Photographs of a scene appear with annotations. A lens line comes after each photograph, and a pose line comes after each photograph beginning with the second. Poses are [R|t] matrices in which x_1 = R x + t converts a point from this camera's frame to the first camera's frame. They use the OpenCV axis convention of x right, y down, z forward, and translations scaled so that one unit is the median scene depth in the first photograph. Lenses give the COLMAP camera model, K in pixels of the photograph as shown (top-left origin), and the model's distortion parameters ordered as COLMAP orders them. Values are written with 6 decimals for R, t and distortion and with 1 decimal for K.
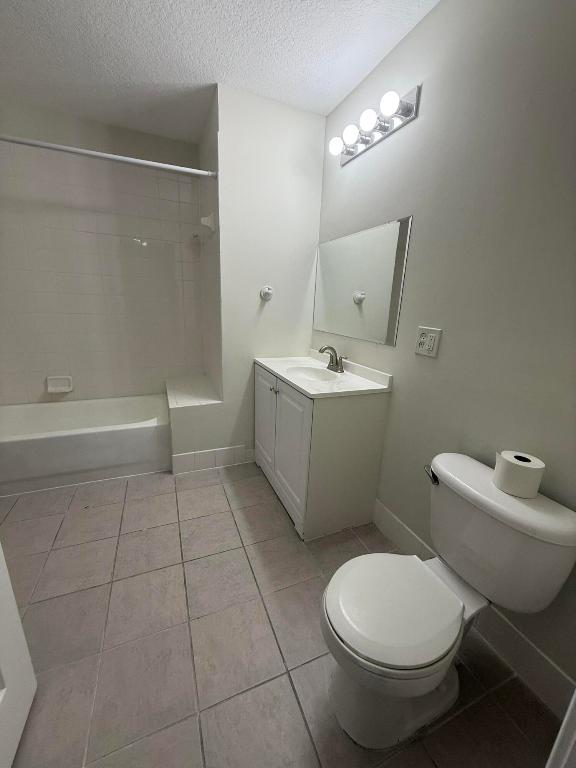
lens RADIAL K [[304.7, 0, 287.8], [0, 304.7, 383.2], [0, 0, 1]] dist [0.000955, -0.000301]
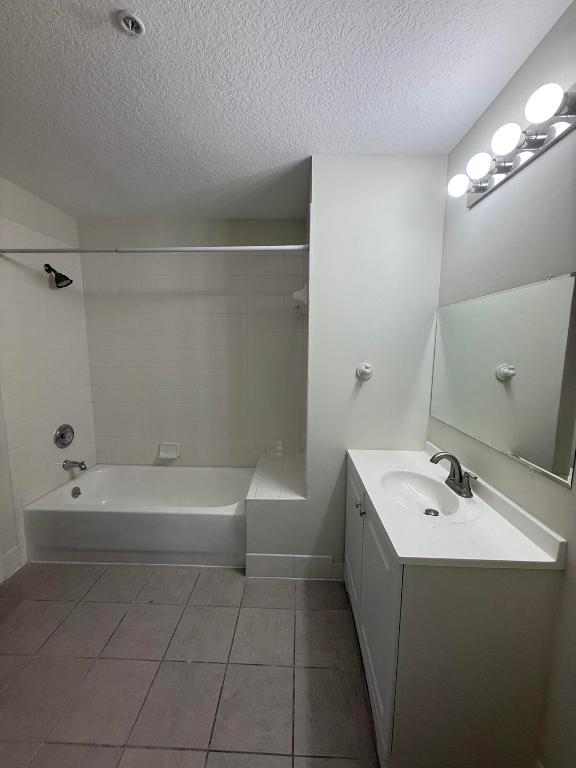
lens RADIAL K [[304.7, 0, 287.8], [0, 304.7, 383.2], [0, 0, 1]] dist [0.000955, -0.000301]
pose [[0.908502, 0.021460, -0.417328, 0.084953], [-0.080487, 0.988967, -0.124360, -0.151000], [0.410055, 0.146571, 0.900207, 0.199173]]
